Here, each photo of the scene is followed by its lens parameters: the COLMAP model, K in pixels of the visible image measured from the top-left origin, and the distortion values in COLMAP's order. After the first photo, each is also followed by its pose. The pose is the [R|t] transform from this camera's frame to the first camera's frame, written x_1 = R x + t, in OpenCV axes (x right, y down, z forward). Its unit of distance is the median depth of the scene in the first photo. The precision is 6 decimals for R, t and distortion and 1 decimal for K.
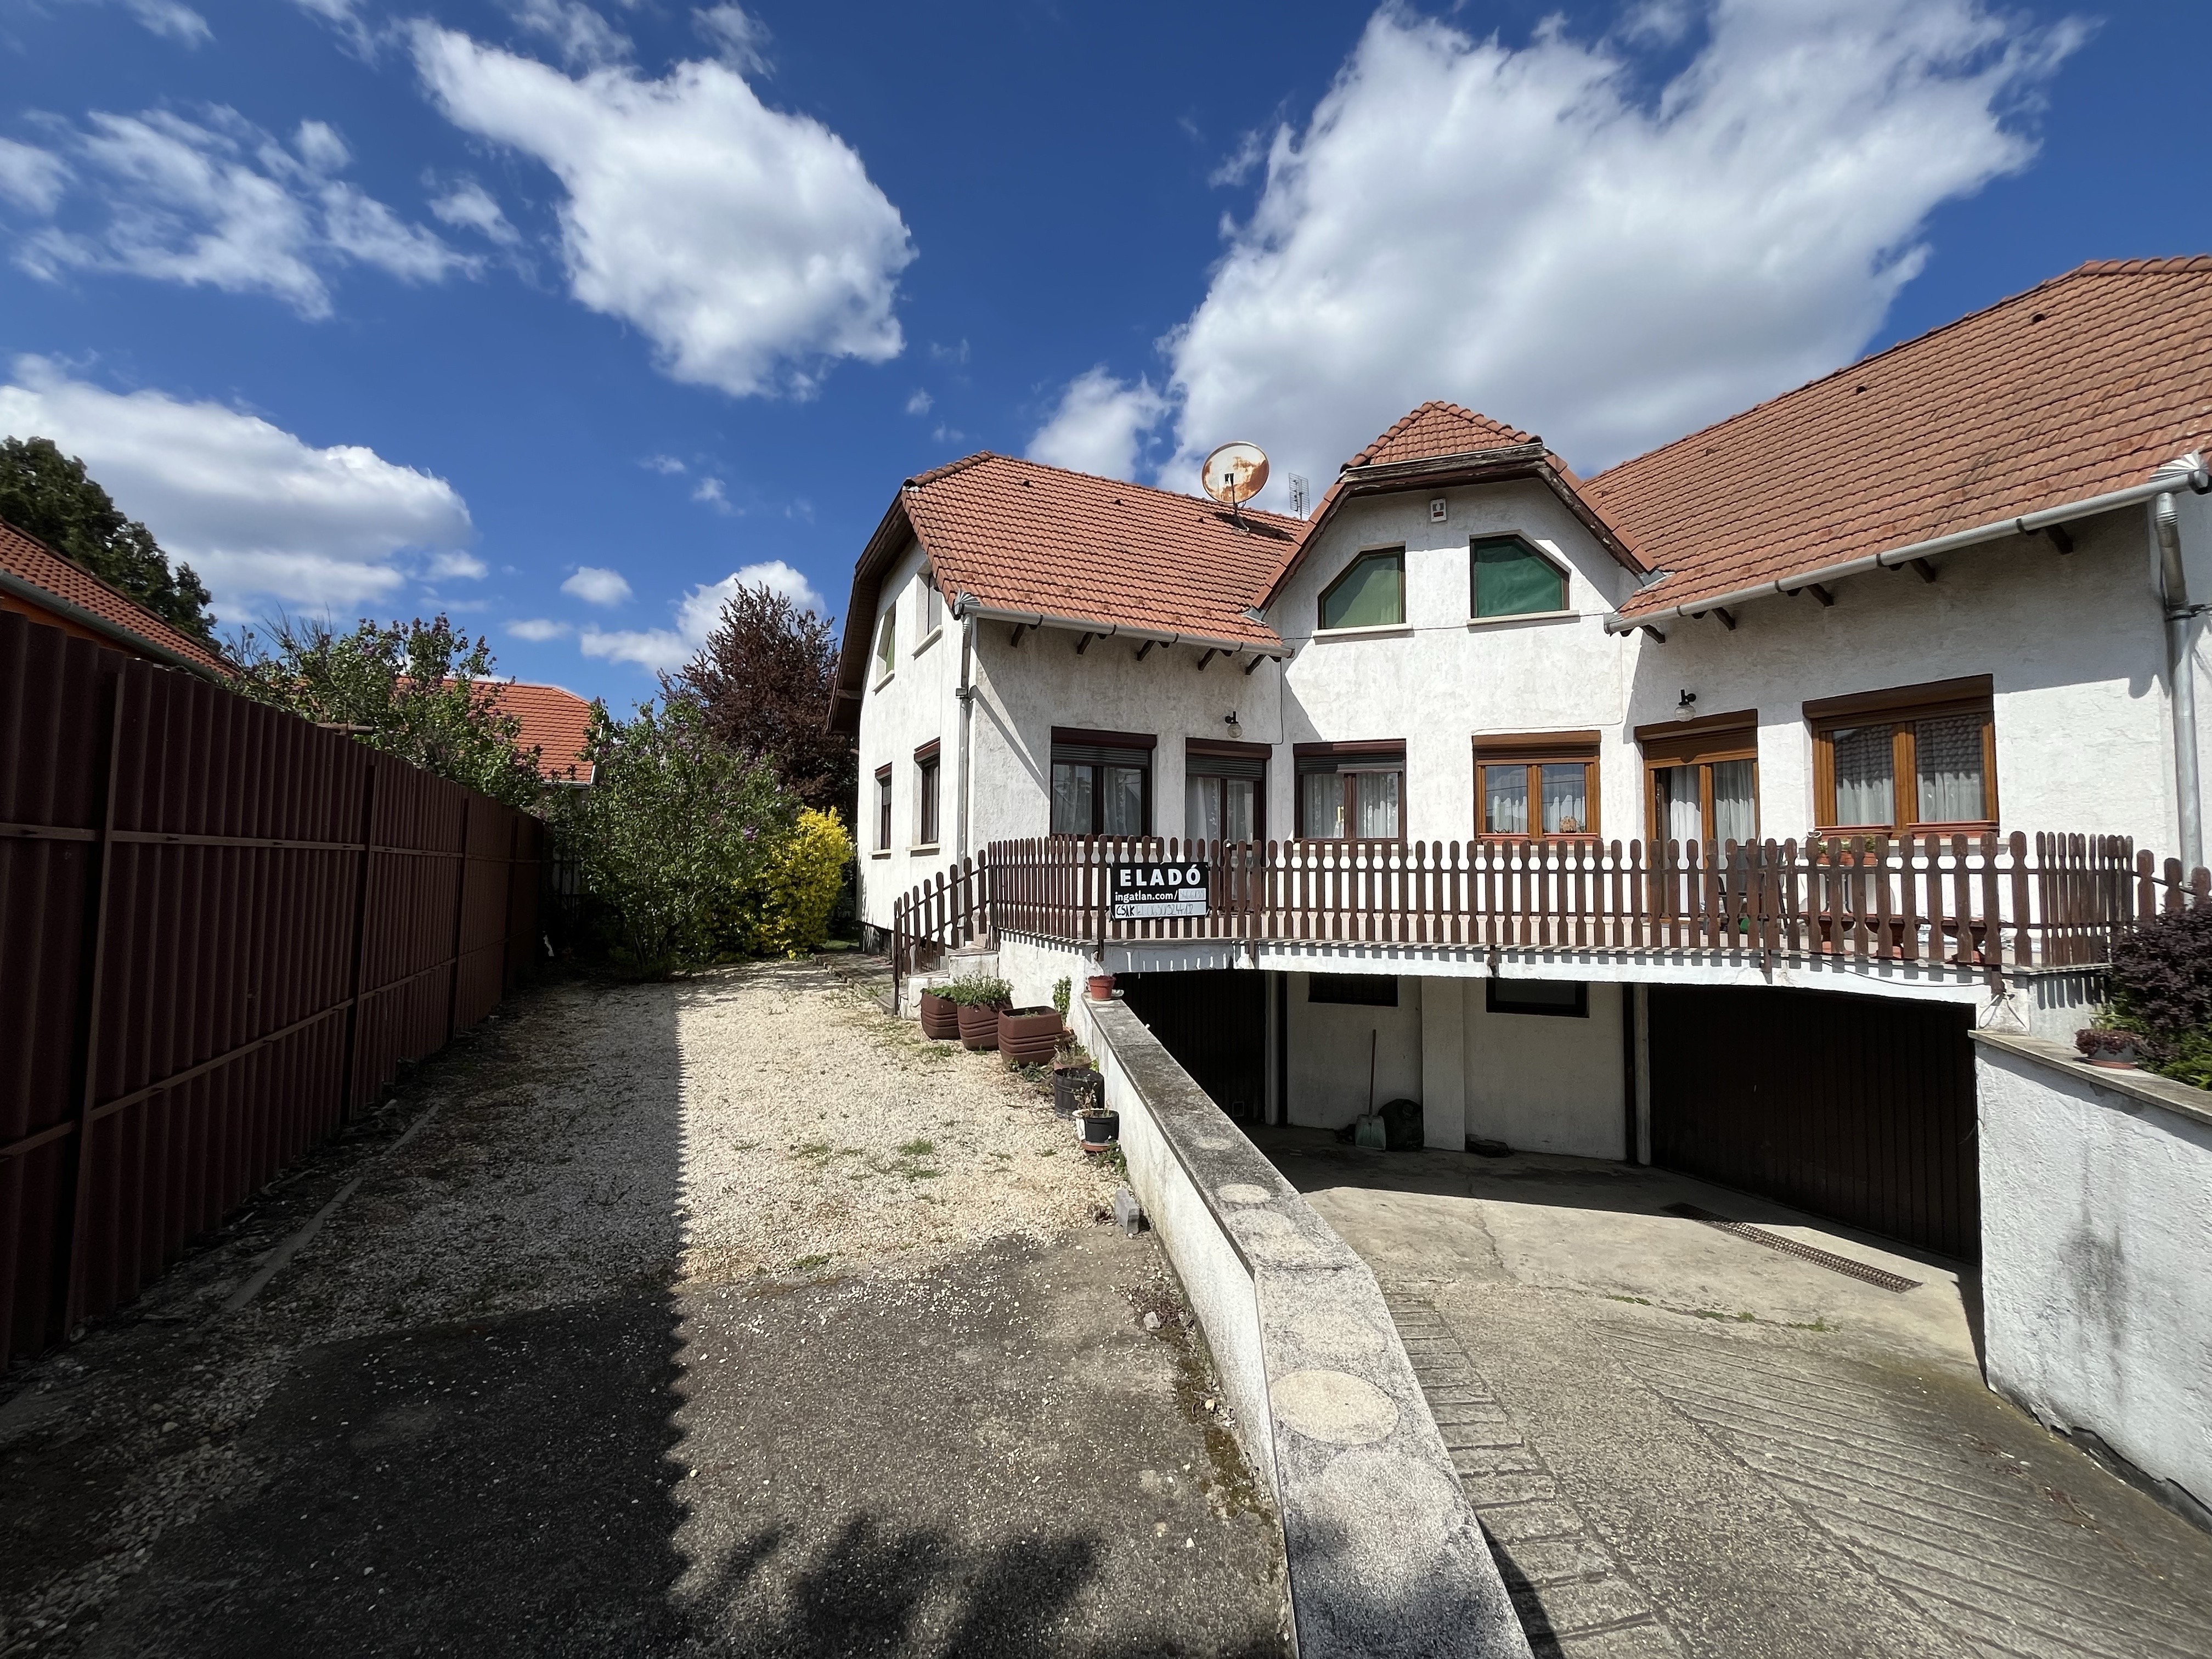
lens RADIAL K [[887.2, 0, 1090.9], [0, 887.2, 788.1], [0, 0, 1]] dist [-0.005161, 0.000301]
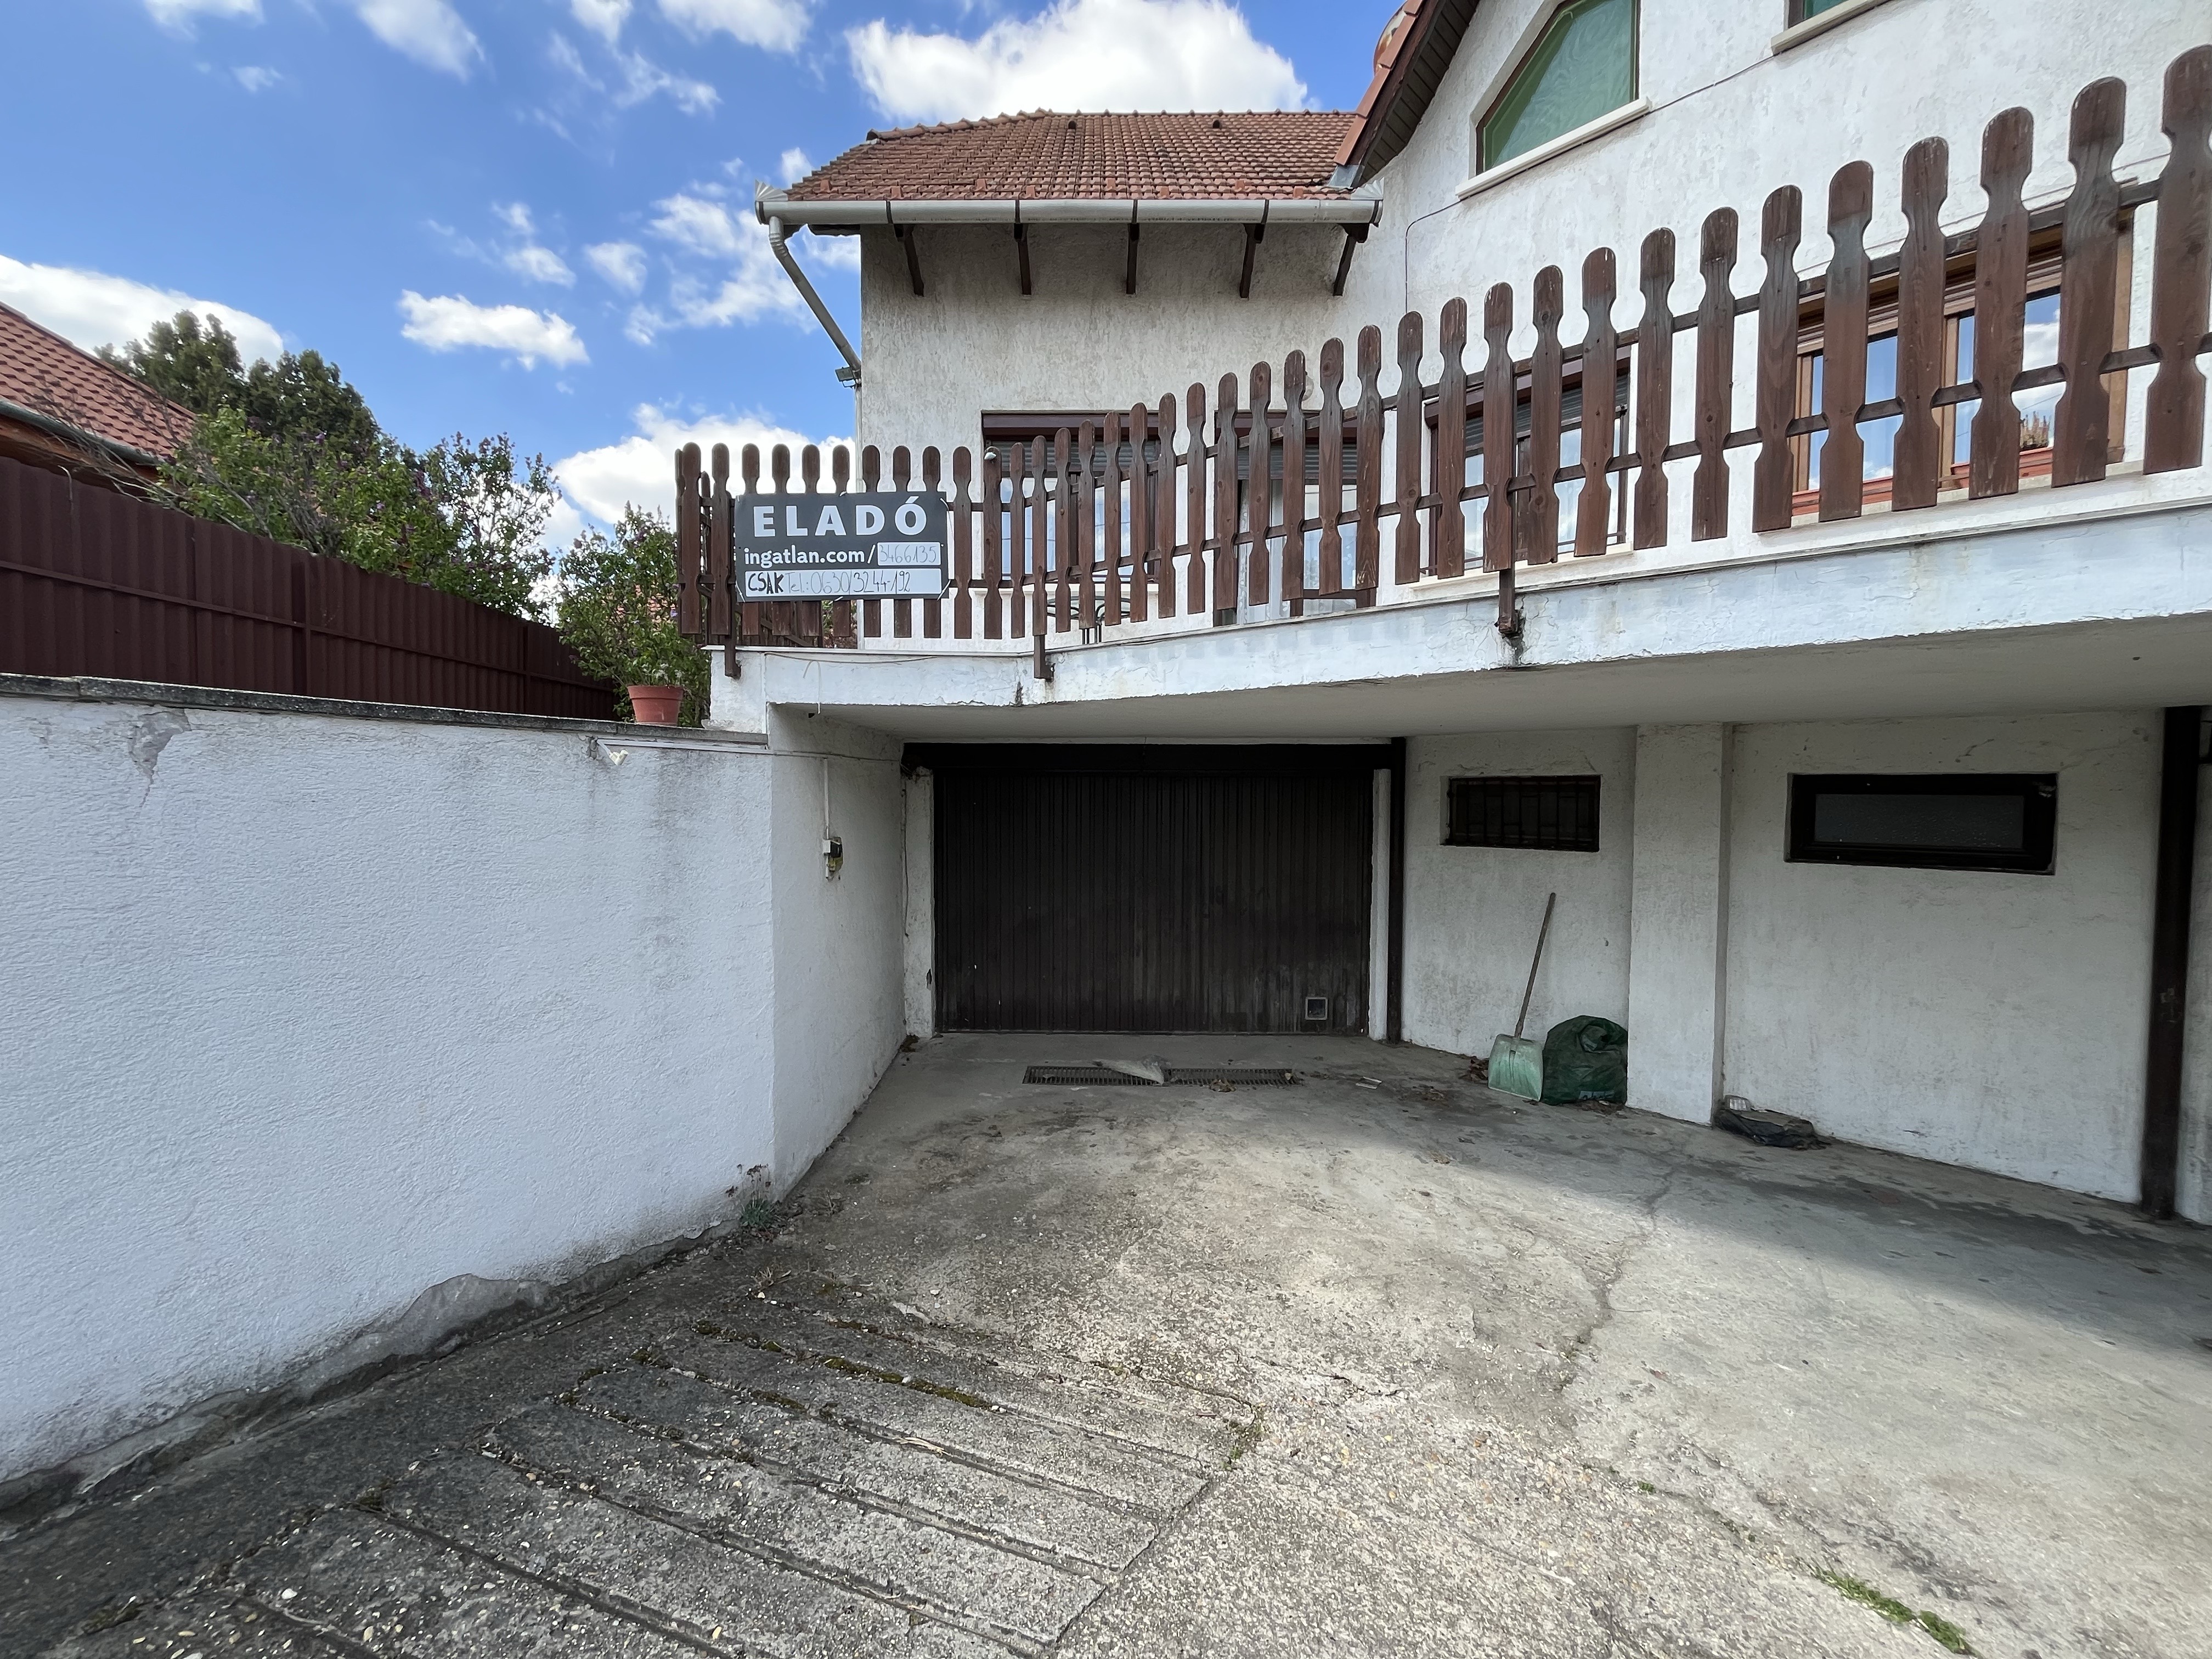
lens RADIAL K [[887.2, 0, 1111.6], [0, 887.2, 801.3], [0, 0, 1]] dist [-0.005161, 0.000301]
pose [[0.905292, 0.003902, -0.424771, 0.307733], [0.040625, 0.994579, 0.095717, 0.151992], [0.422842, -0.103908, 0.900227, 0.391857]]
